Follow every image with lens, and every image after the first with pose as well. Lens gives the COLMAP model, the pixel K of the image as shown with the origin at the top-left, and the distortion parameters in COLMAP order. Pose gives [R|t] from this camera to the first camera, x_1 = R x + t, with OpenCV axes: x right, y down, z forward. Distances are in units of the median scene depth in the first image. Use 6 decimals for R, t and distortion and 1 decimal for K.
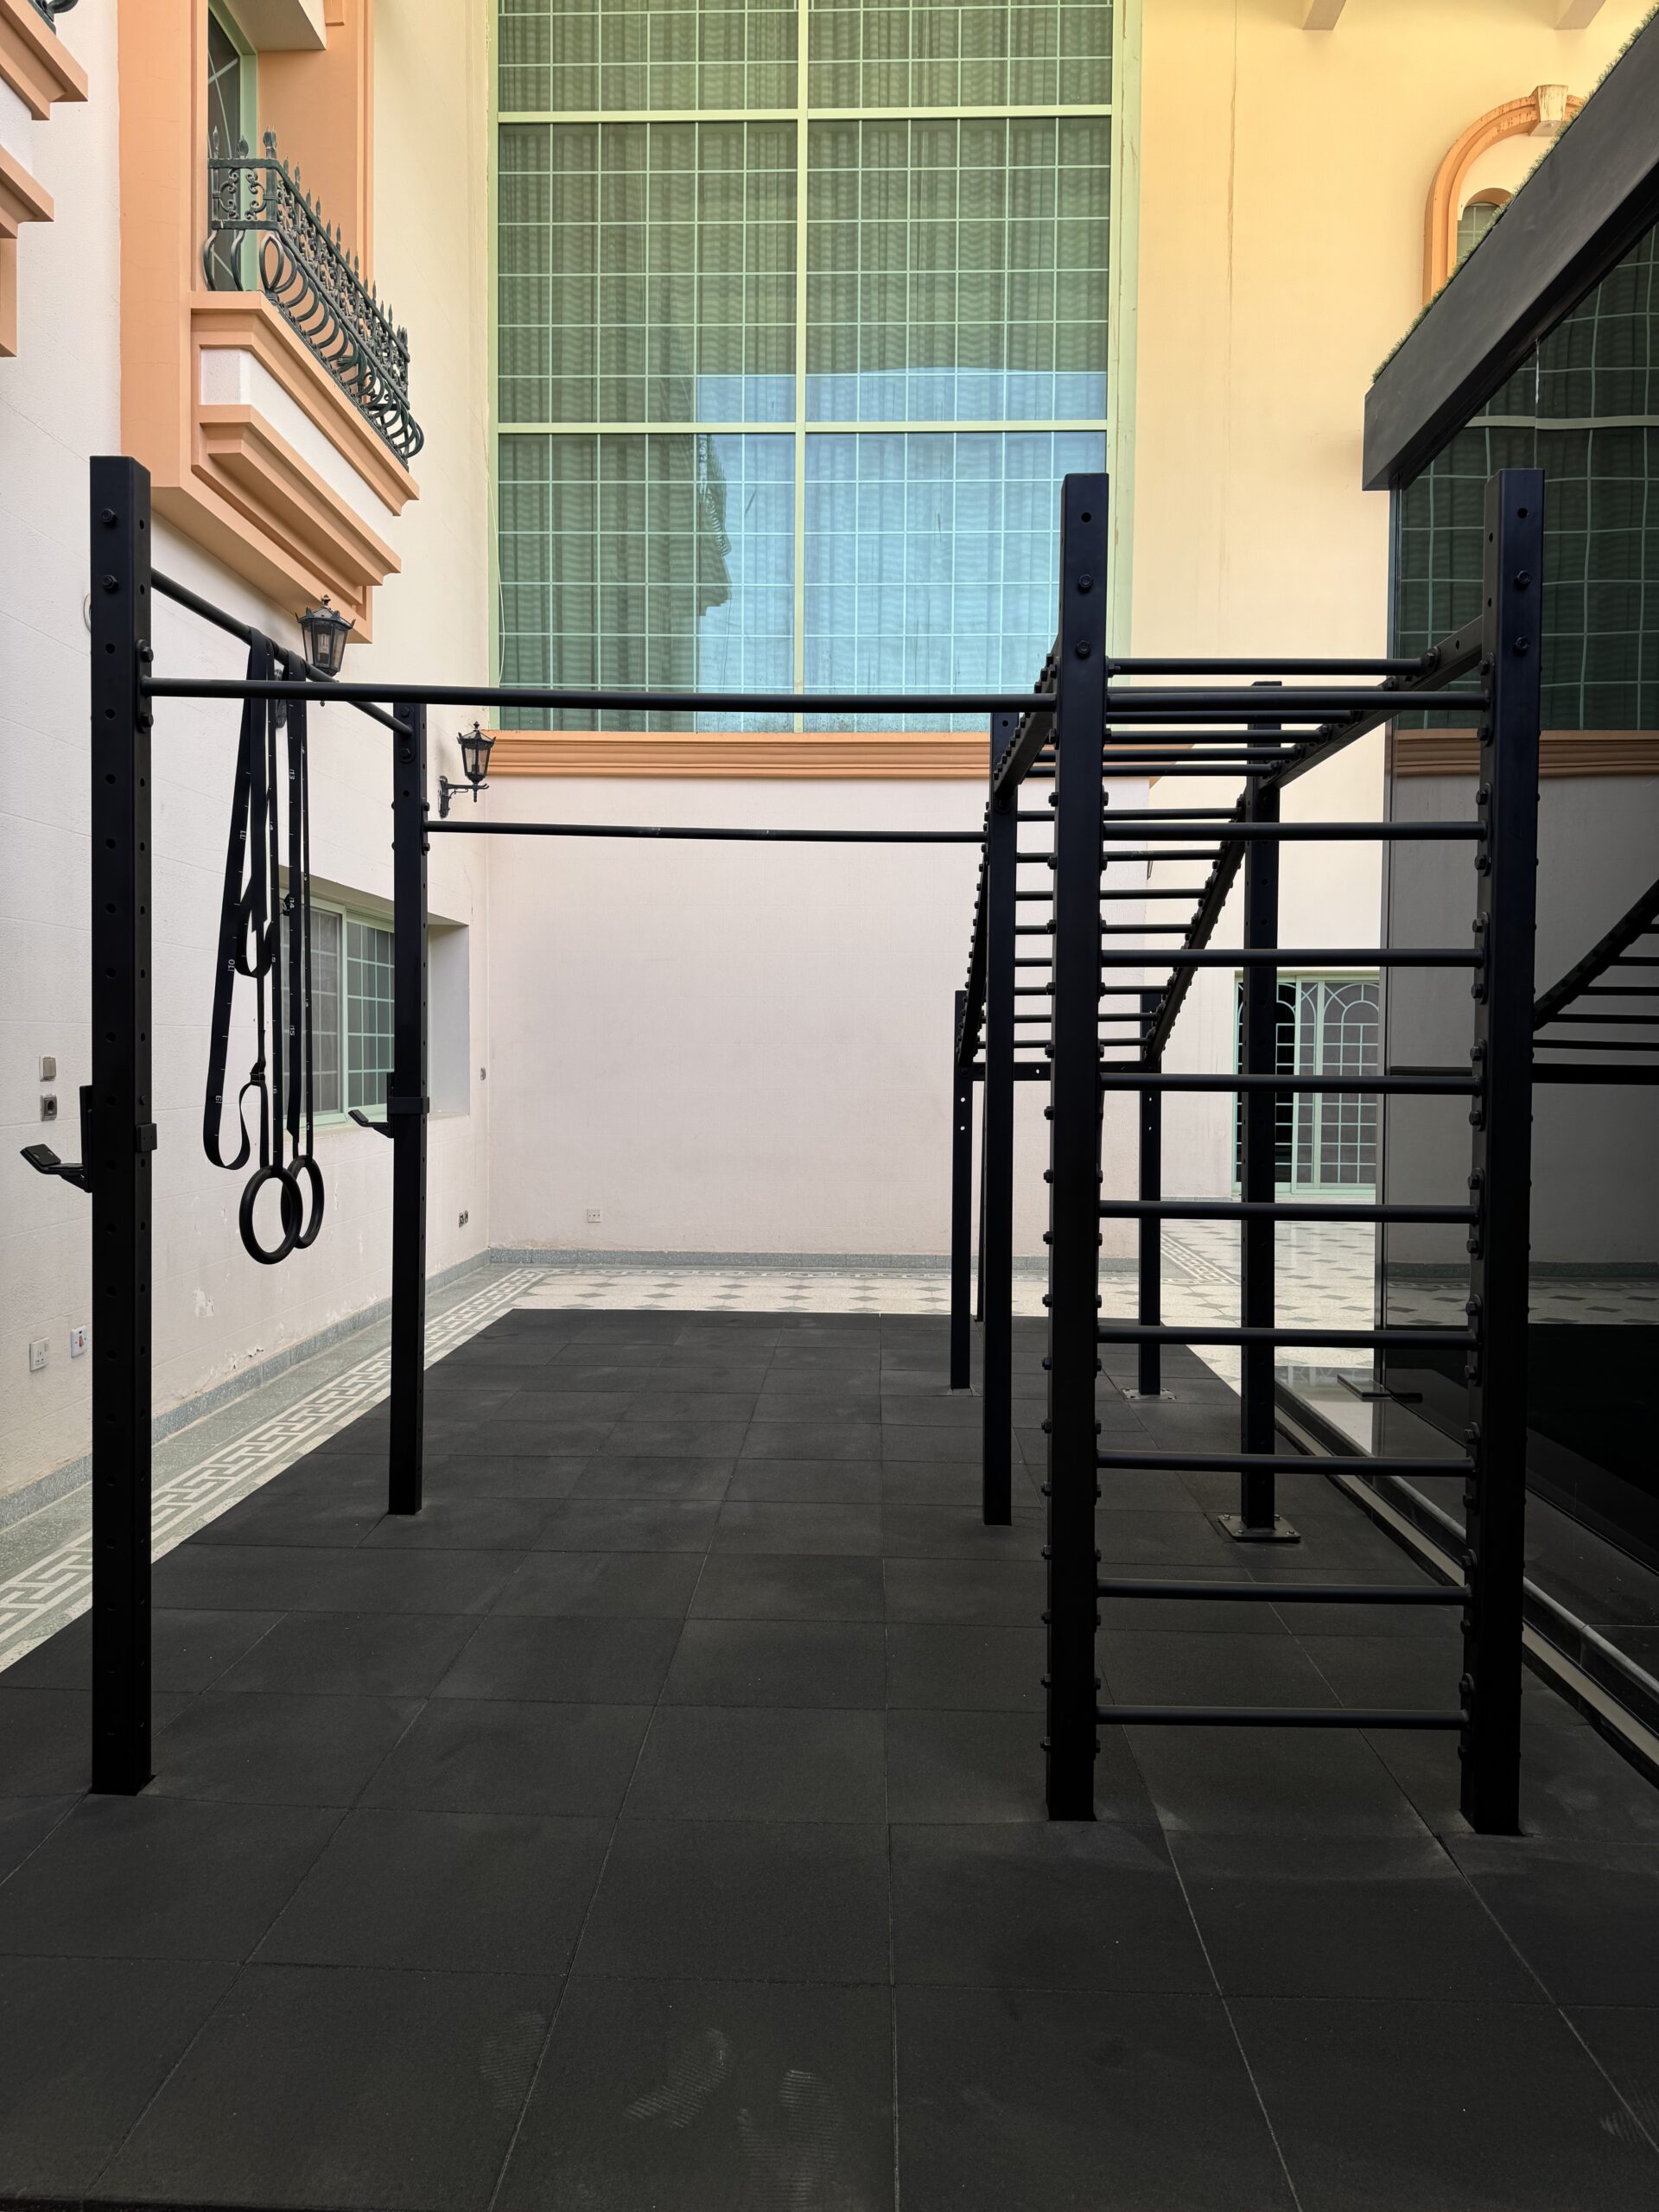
lens RADIAL K [[1541.5, 0, 829.5], [0, 1541.5, 1106.0], [0, 0, 1]] dist [0.017173, -0.018436]
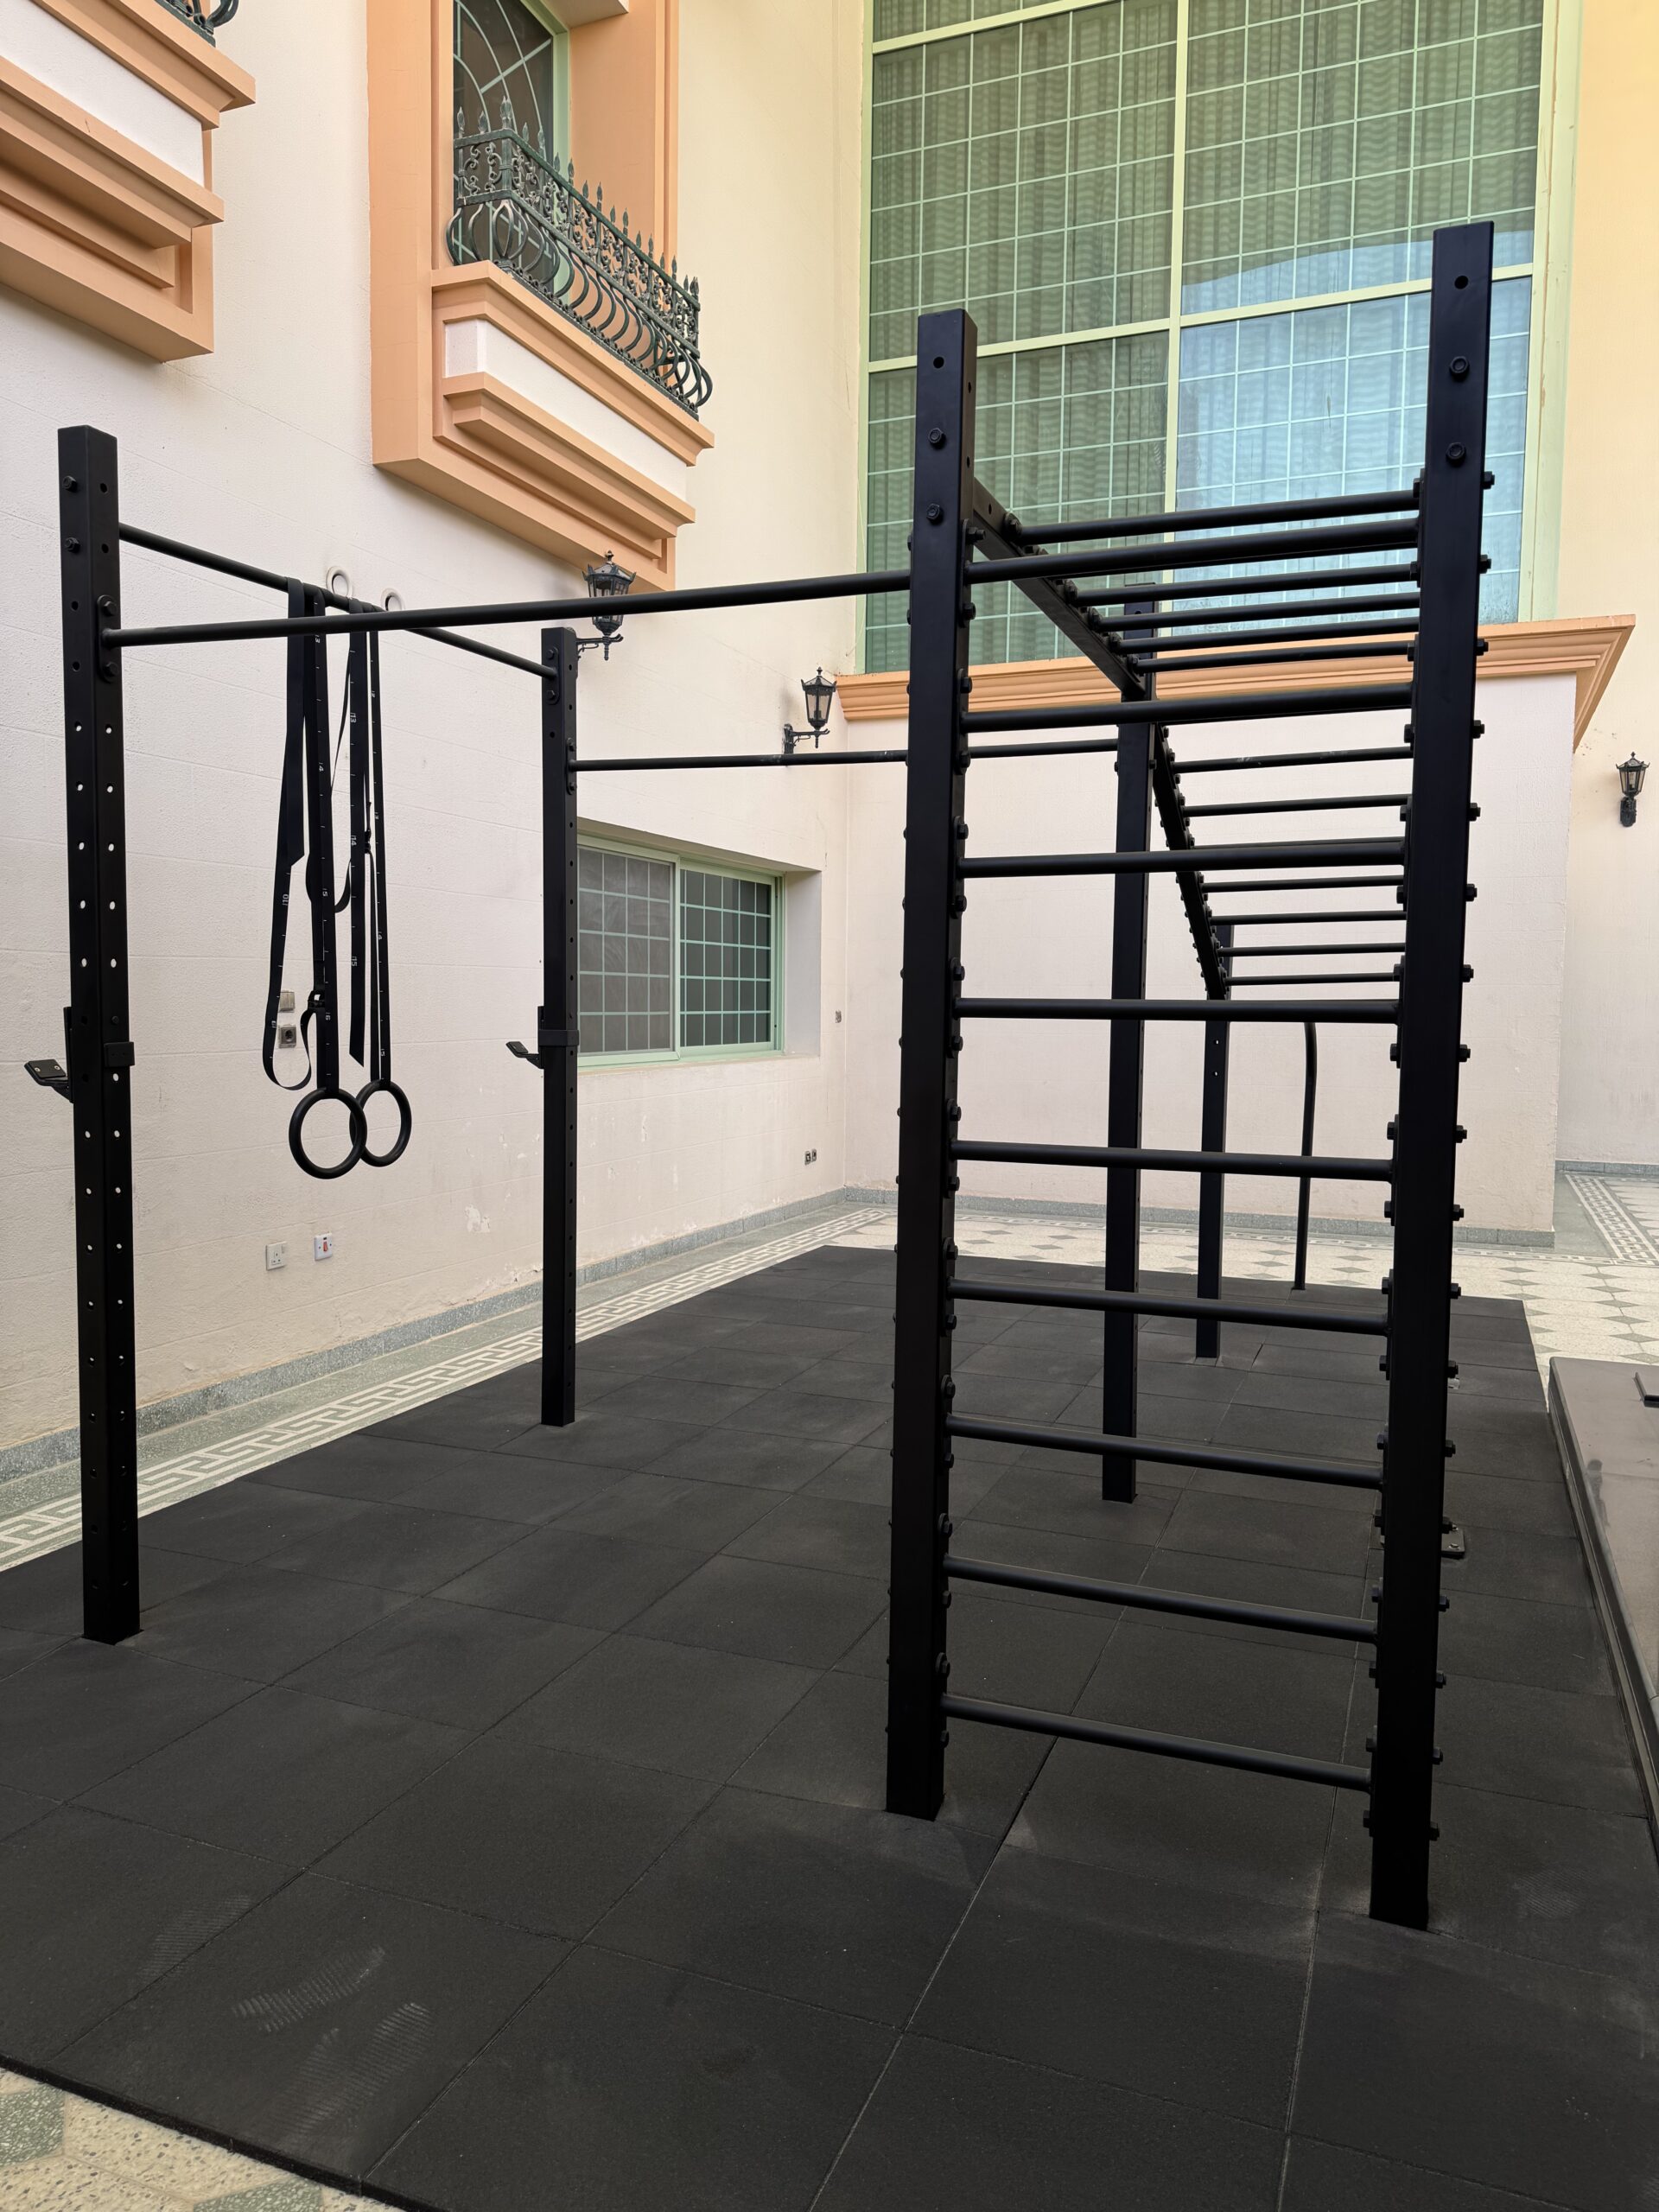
lens RADIAL K [[1541.1, 0, 829.5], [0, 1541.1, 1106.0], [0, 0, 1]] dist [0.038410, -0.044387]
pose [[0.942330, 0.024721, -0.333771, 0.171675], [-0.013889, 0.999298, 0.034802, 0.005053], [0.334397, -0.028160, 0.942011, 0.055661]]
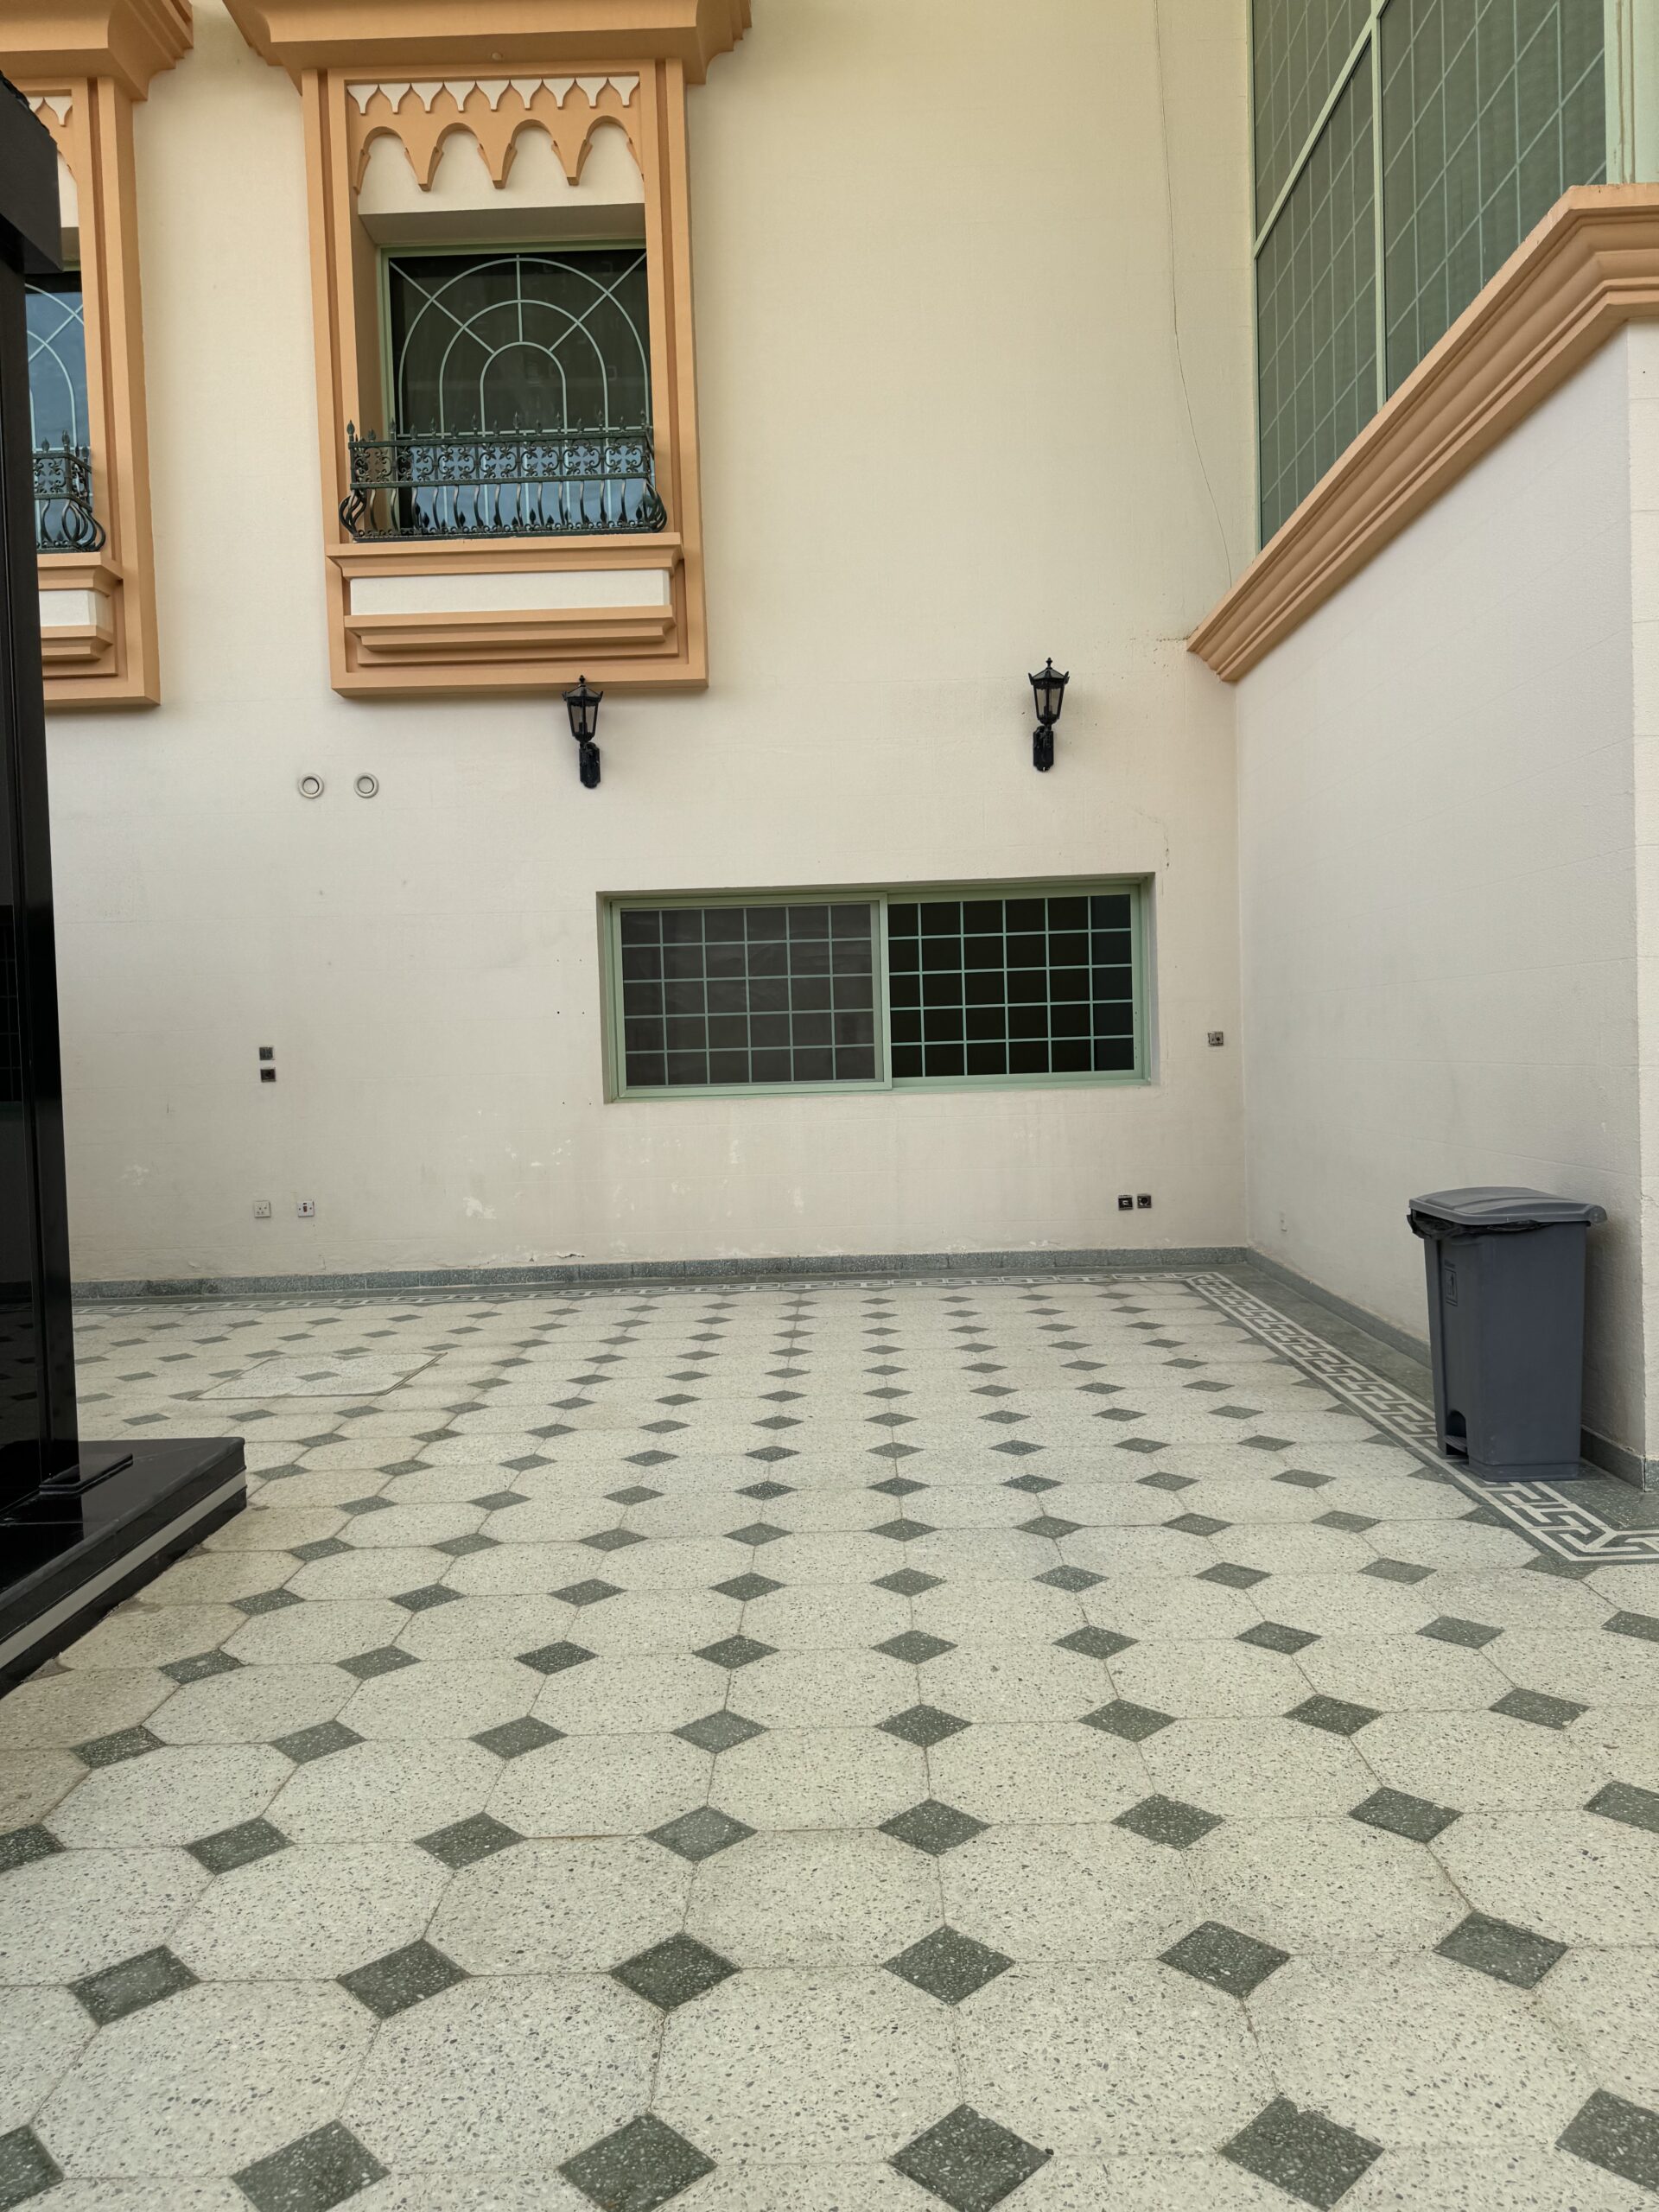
lens RADIAL K [[1541.1, 0, 829.5], [0, 1541.1, 1106.0], [0, 0, 1]] dist [0.038410, -0.044387]
pose [[0.027122, 0.021165, -0.999408, 1.004597], [-0.001518, 0.999776, 0.021131, -0.001523], [0.999631, 0.000944, 0.027148, 1.229874]]
